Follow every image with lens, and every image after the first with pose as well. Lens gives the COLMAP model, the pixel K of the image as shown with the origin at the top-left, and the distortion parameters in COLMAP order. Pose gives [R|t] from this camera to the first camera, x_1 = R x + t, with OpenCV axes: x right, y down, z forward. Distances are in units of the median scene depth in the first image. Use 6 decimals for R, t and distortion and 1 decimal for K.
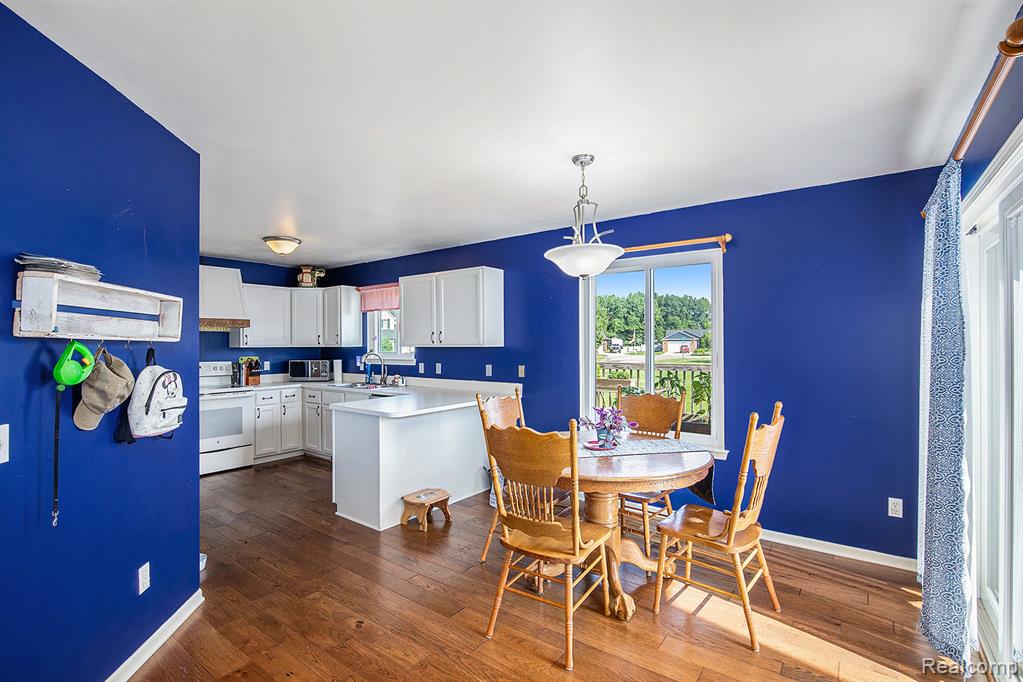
lens RADIAL K [[478.5, 0, 507.0], [0, 478.5, 343.5], [0, 0, 1]] dist [-0.022513, -0.000093]
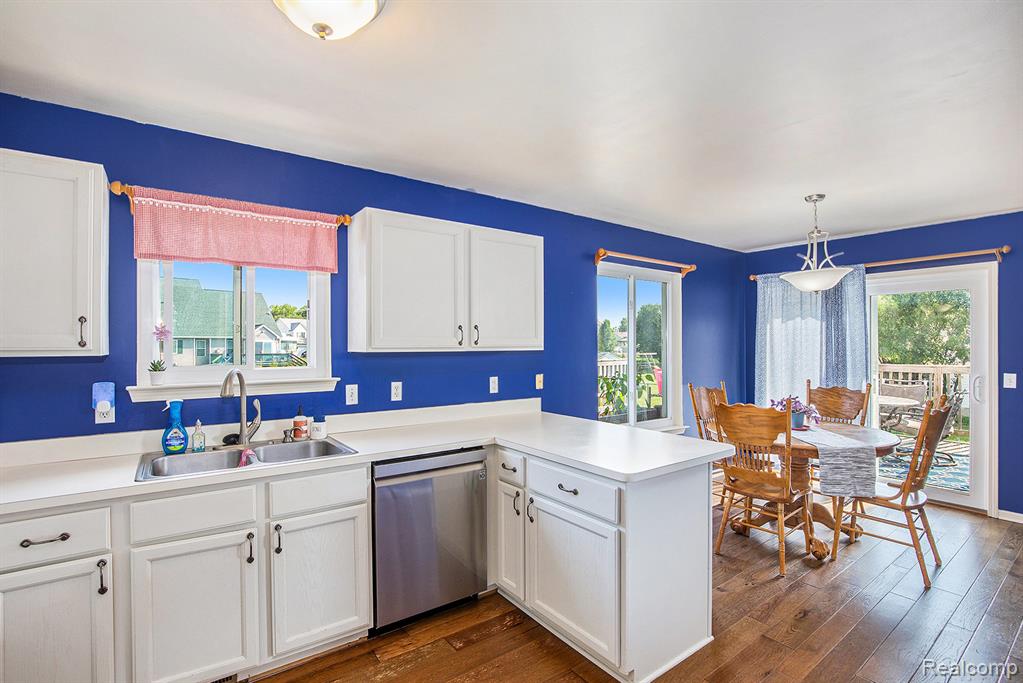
lens RADIAL K [[478.5, 0, 507.0], [0, 478.5, 344.0], [0, 0, 1]] dist [-0.022513, -0.000093]
pose [[0.281207, 0.009300, 0.959602, -0.683308], [0.005523, 0.999921, -0.011310, 0.004985], [-0.959631, 0.008480, 0.281133, 0.775964]]
